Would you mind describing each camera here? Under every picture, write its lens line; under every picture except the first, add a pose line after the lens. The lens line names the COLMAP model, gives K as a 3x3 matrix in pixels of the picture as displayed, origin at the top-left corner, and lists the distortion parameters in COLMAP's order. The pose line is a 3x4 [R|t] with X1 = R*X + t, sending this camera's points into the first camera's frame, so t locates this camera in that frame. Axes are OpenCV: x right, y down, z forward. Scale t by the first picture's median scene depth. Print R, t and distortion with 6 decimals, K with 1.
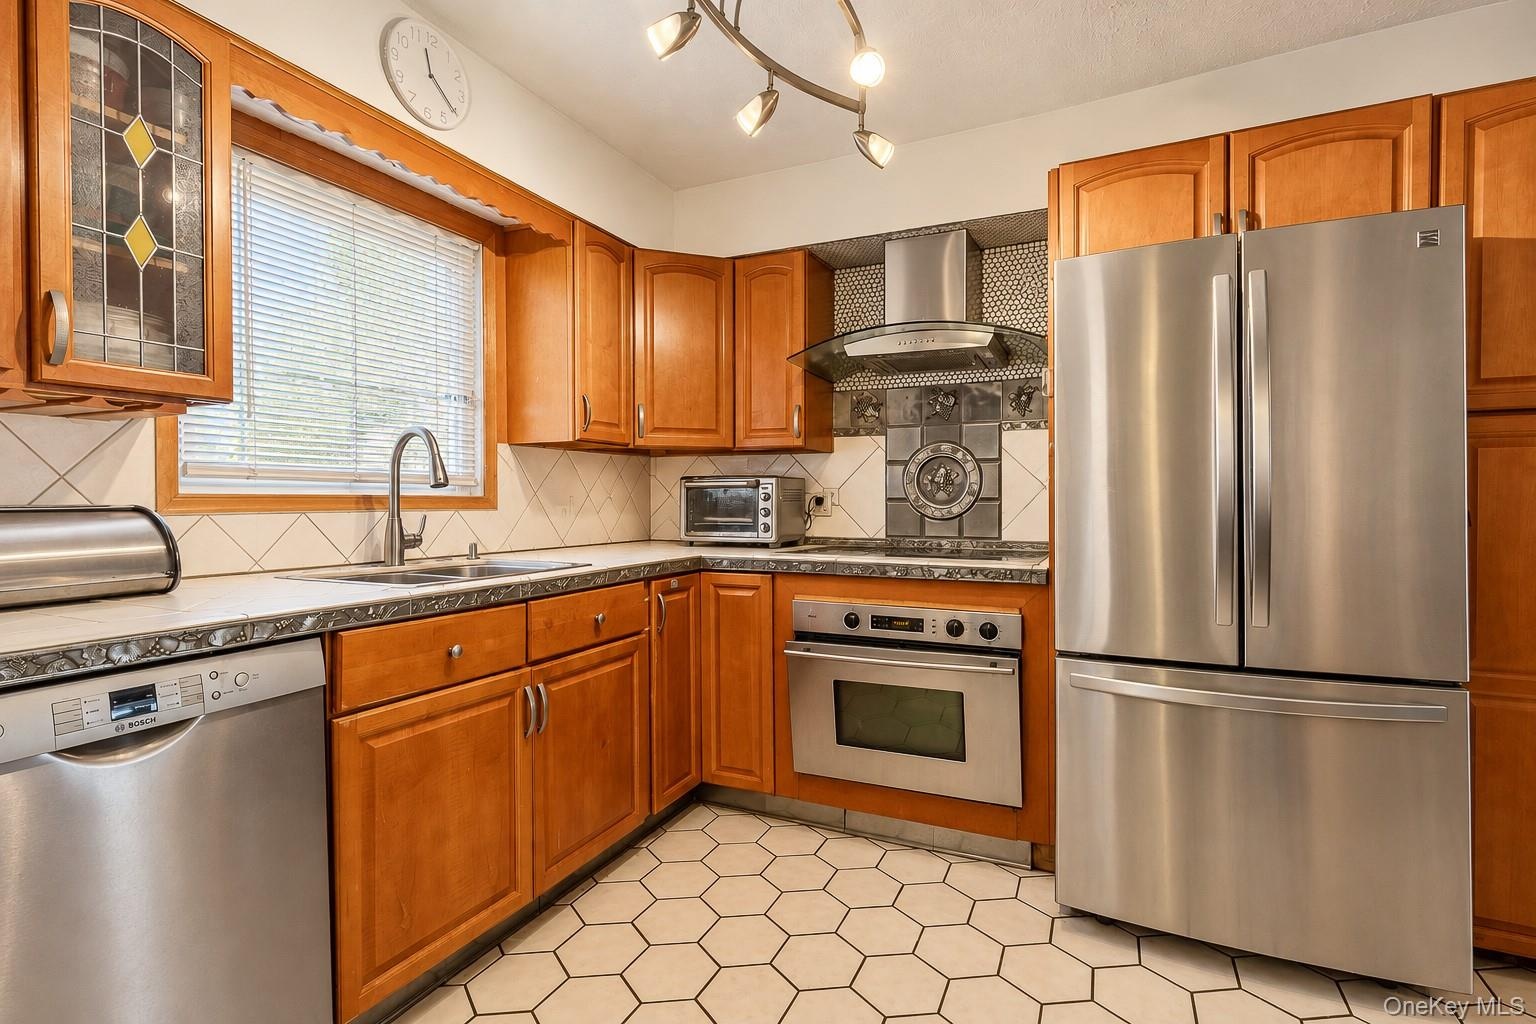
lens RADIAL K [[702.3, 0, 766.7], [0, 702.3, 505.9], [0, 0, 1]] dist [-0.009097, 0.003636]
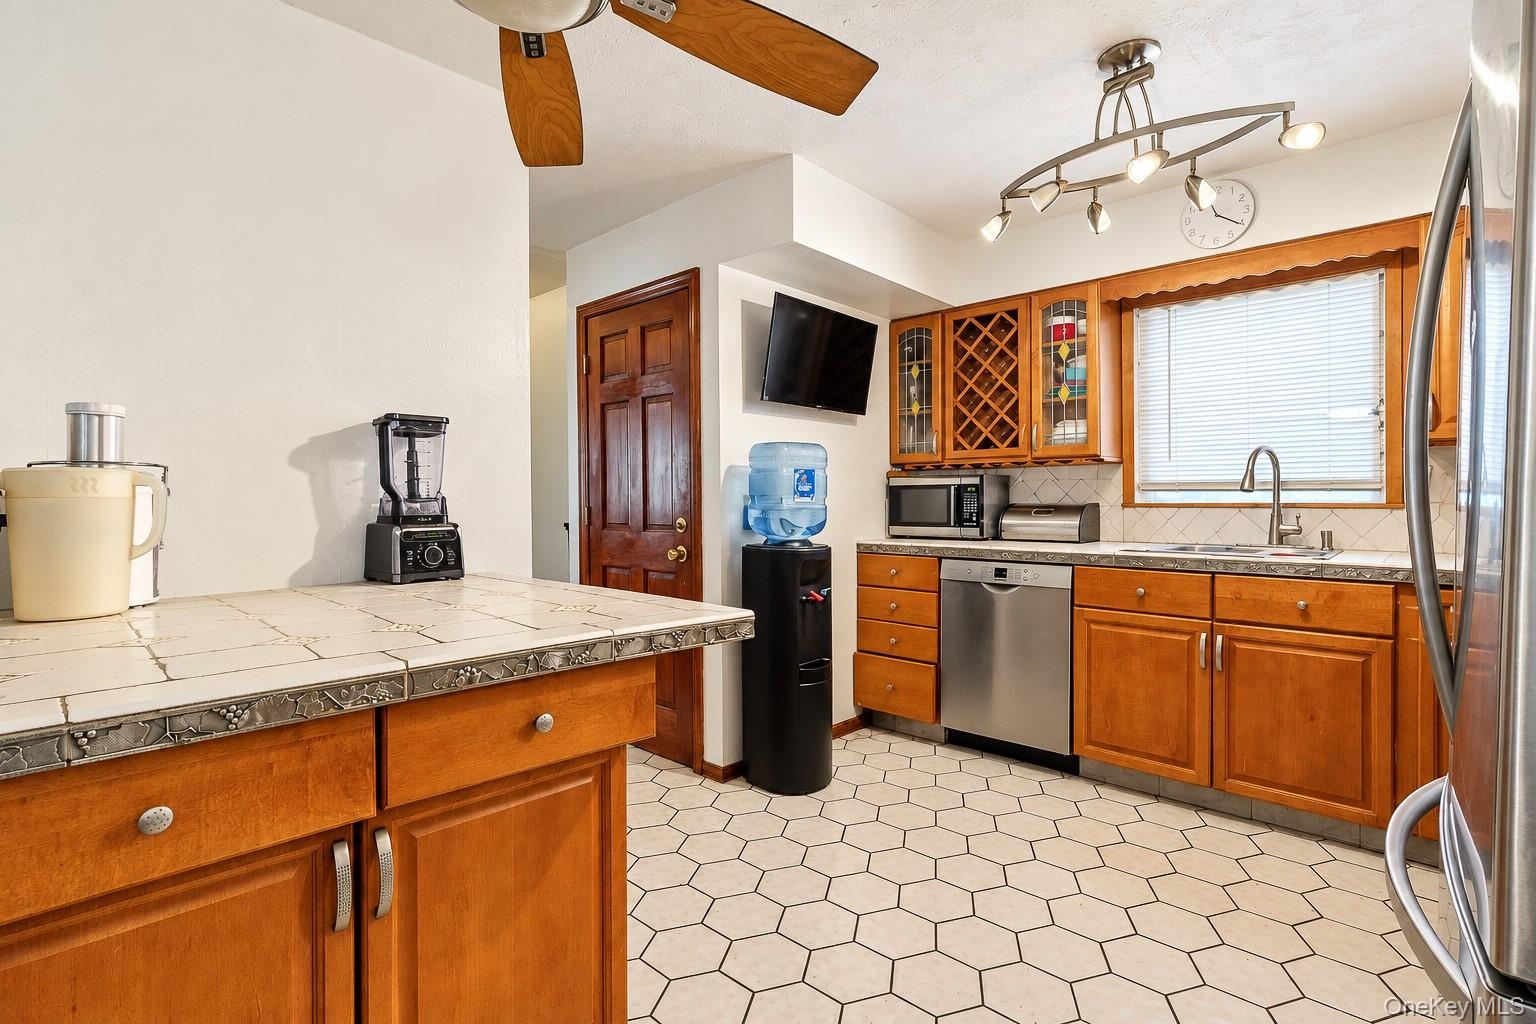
lens RADIAL K [[702.3, 0, 767.0], [0, 702.3, 504.6], [0, 0, 1]] dist [-0.009097, 0.003636]
pose [[-0.332938, 0.014159, -0.942842, 1.534553], [0.008177, 0.999893, 0.012129, -0.031820], [0.942913, -0.003671, -0.333018, 0.763983]]
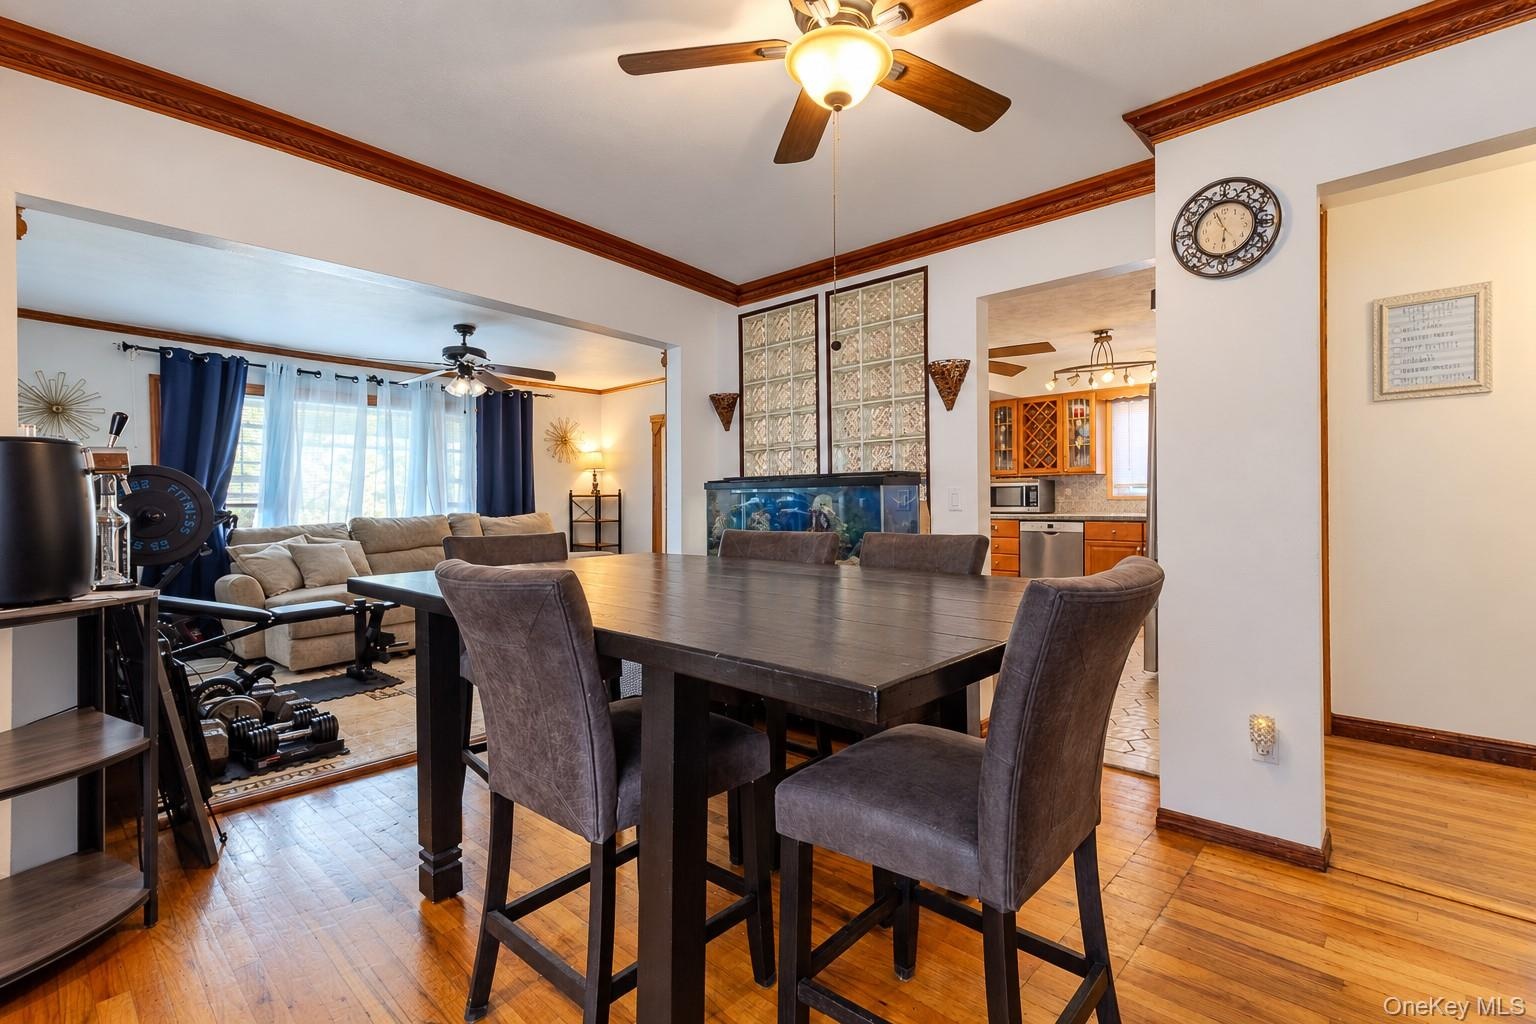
lens RADIAL K [[702.3, 0, 768.1], [0, 702.3, 507.4], [0, 0, 1]] dist [-0.009097, 0.003636]
pose [[-0.344032, 0.020482, -0.938734, 4.191298], [0.013895, 0.999764, 0.016721, -0.023724], [0.938855, -0.007291, -0.344236, 0.575270]]
